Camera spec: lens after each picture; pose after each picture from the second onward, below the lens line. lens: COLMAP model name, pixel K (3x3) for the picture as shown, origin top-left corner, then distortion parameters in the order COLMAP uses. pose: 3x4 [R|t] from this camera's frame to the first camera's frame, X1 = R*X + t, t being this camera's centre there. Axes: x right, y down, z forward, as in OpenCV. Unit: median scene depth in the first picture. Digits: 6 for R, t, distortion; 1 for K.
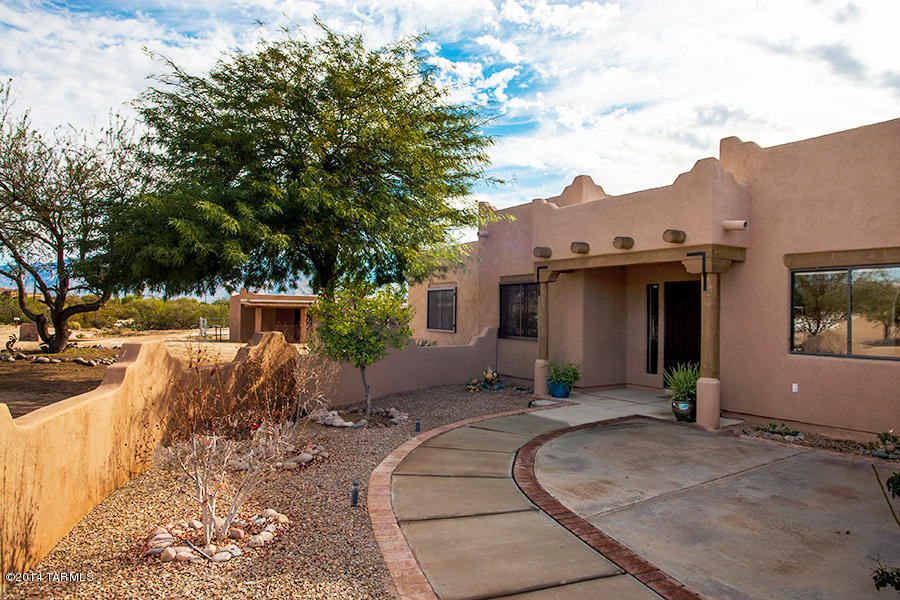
lens RADIAL K [[550.8, 0, 450.0], [0, 550.8, 300.0], [0, 0, 1]] dist [-0.065225, 0.031312]
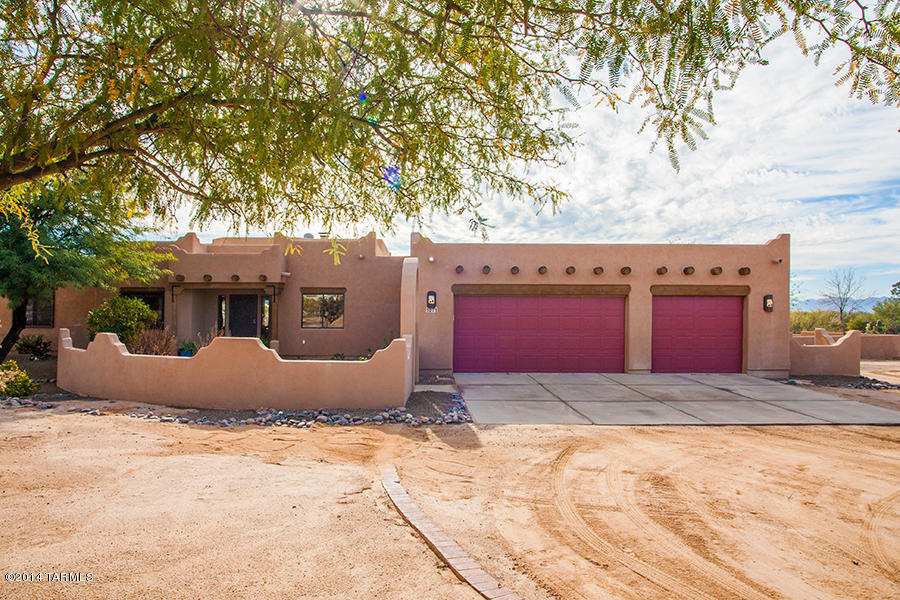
lens RADIAL K [[576.8, 0, 400.7], [0, 576.8, 298.0], [0, 0, 1]] dist [-0.039656, -0.000386]
pose [[0.563298, -0.002504, 0.826250, -0.919486], [-0.012320, 0.999859, 0.011430, -0.052216], [-0.826162, -0.016618, 0.563187, -0.600956]]
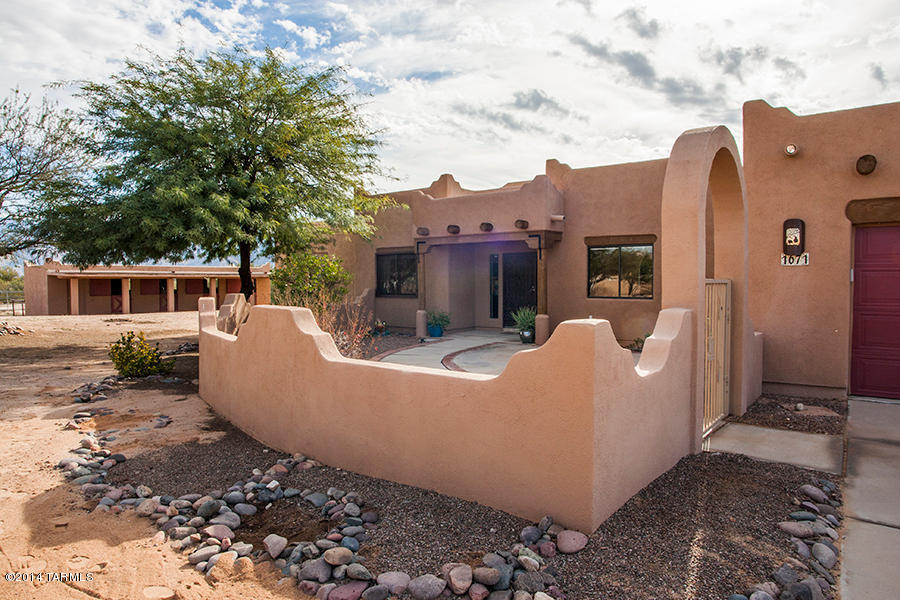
lens RADIAL K [[554.6, 0, 433.5], [0, 554.6, 294.0], [0, 0, 1]] dist [-0.038615, 0.002360]
pose [[0.937515, -0.026680, 0.346922, -0.281666], [0.010062, 0.998718, 0.049615, 0.000055], [-0.347801, -0.043024, 0.936581, -0.296582]]
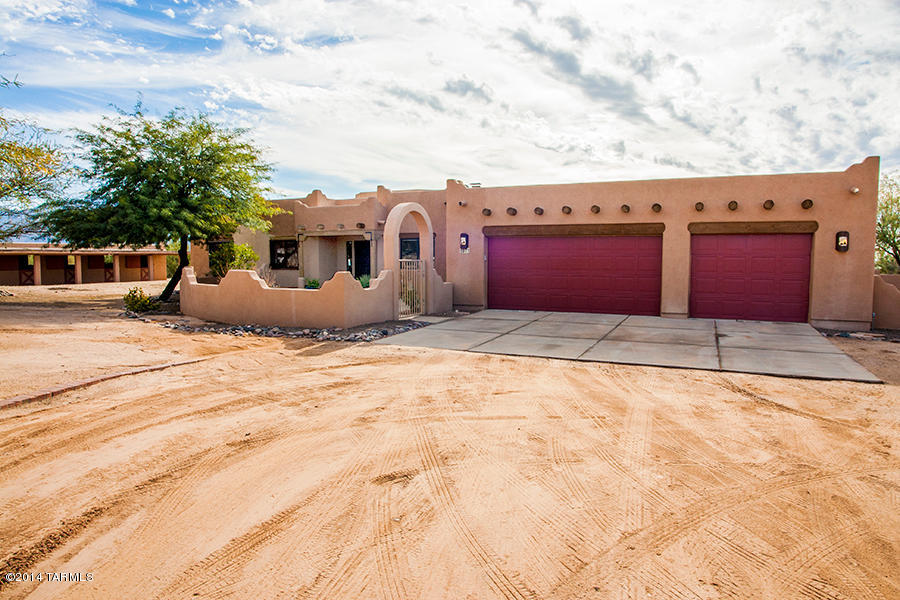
lens RADIAL K [[554.6, 0, 433.5], [0, 554.6, 294.0], [0, 0, 1]] dist [-0.038615, 0.002360]
pose [[0.847030, -0.051161, 0.529077, -0.542772], [0.000328, 0.995407, 0.095730, -0.032829], [-0.531545, -0.080912, 0.843157, -1.103446]]
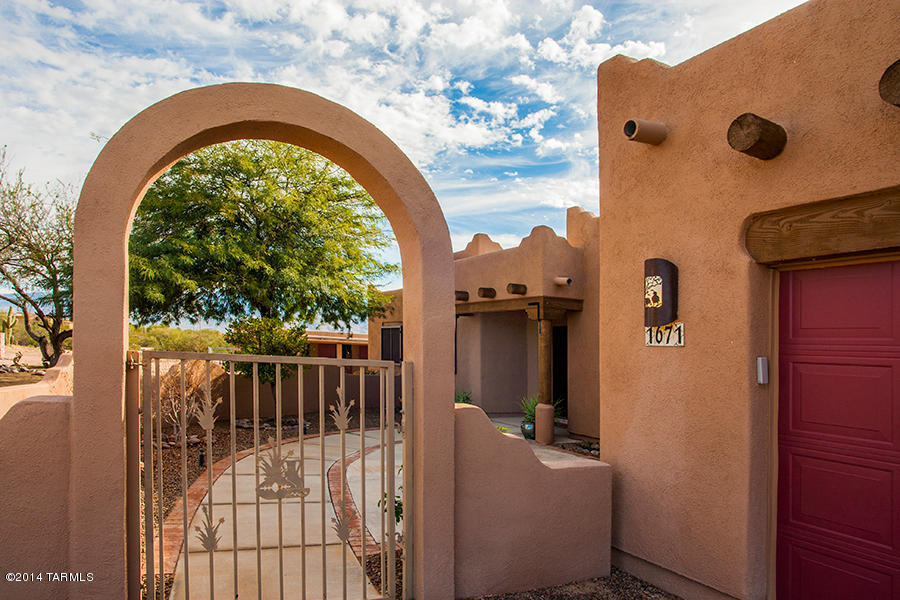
lens RADIAL K [[546.6, 0, 440.5], [0, 546.6, 344.0], [0, 0, 1]] dist [-0.004421, -0.000189]
pose [[0.997419, 0.035018, -0.062685, 0.241315], [-0.034618, 0.999373, 0.007453, 0.003748], [0.062907, -0.005264, 0.998006, -0.189296]]
